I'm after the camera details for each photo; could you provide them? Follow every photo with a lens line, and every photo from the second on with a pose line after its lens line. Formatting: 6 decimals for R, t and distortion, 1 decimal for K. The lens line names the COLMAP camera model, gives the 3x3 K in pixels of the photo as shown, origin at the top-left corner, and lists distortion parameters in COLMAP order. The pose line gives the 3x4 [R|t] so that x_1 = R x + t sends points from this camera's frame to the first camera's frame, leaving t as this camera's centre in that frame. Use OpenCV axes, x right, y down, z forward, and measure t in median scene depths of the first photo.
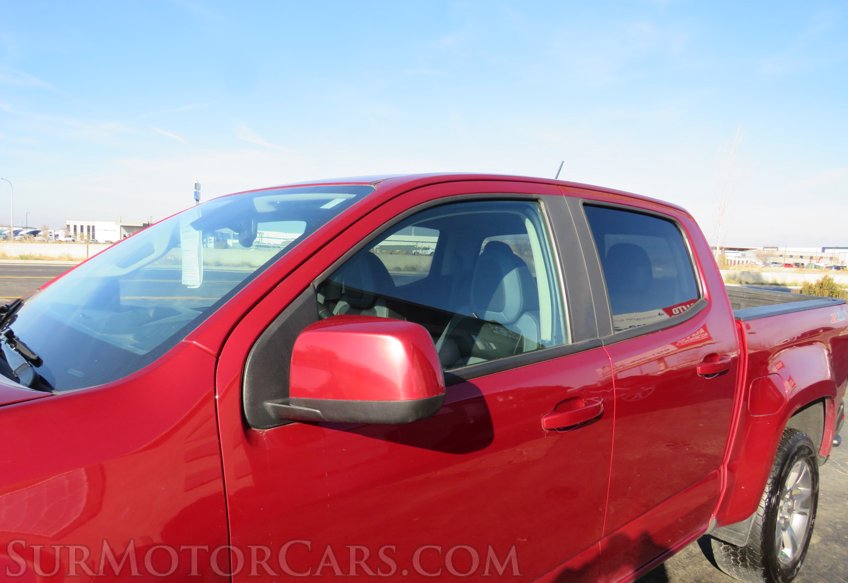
lens RADIAL K [[639.3, 0, 401.4], [0, 639.3, 291.4], [0, 0, 1]] dist [-0.036279, -0.002801]
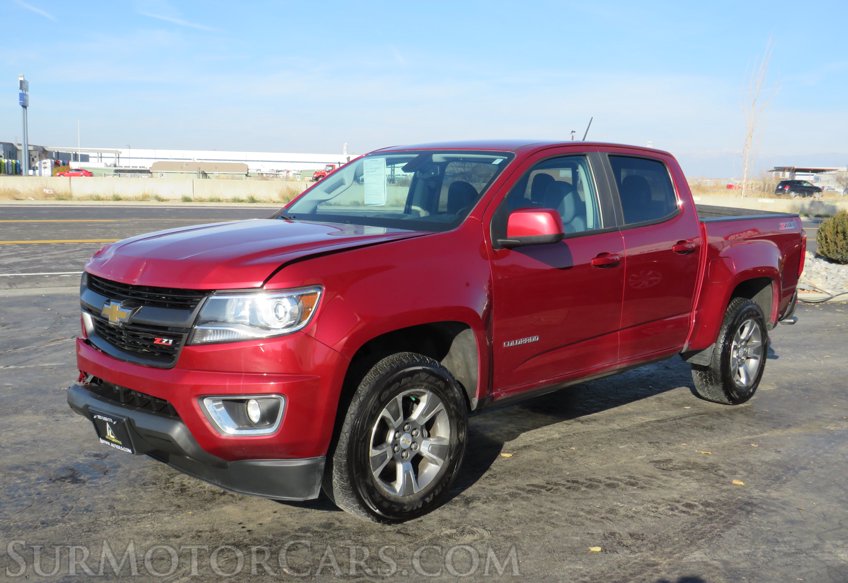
lens RADIAL K [[936.5, 0, 424.0], [0, 936.5, 291.5], [0, 0, 1]] dist [-0.017931, -0.035521]
pose [[0.995510, -0.021183, 0.092257, -0.374044], [0.015776, 0.998136, 0.058948, 0.064103], [-0.093333, -0.057228, 0.993989, -1.234369]]
